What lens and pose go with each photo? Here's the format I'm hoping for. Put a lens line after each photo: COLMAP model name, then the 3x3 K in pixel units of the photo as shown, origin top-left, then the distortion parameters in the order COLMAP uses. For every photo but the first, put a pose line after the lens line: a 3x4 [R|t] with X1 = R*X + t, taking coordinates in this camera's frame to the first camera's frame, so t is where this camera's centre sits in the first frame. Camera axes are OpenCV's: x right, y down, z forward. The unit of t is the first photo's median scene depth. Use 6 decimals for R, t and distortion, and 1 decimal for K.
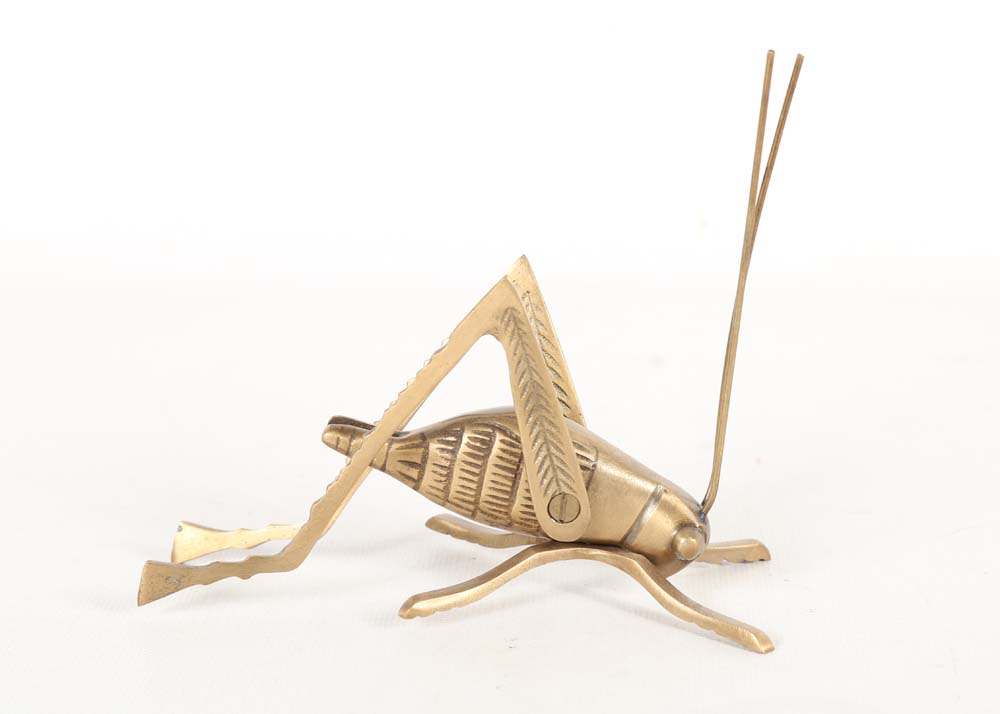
lens RADIAL K [[2059.3, 0, 498.3], [0, 2059.3, 355.8], [0, 0, 1]] dist [0.106636, 0.000000]
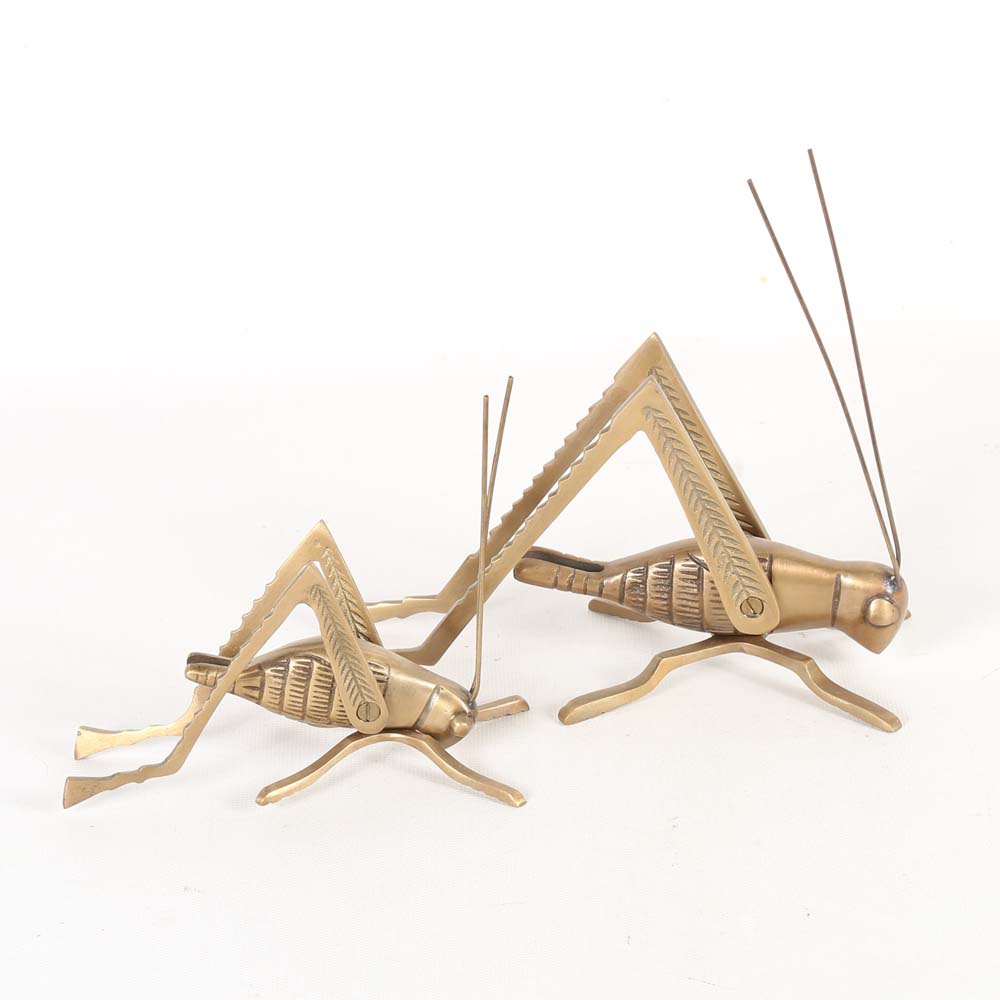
lens RADIAL K [[2953.6, 0, 501.6], [0, 2953.6, 500.7], [0, 0, 1]] dist [-0.048261, 0.000000]
pose [[0.993874, -0.093932, 0.058241, 0.018590], [0.082233, 0.980559, 0.178159, -0.402007], [-0.073844, -0.172279, 0.982277, -0.898401]]
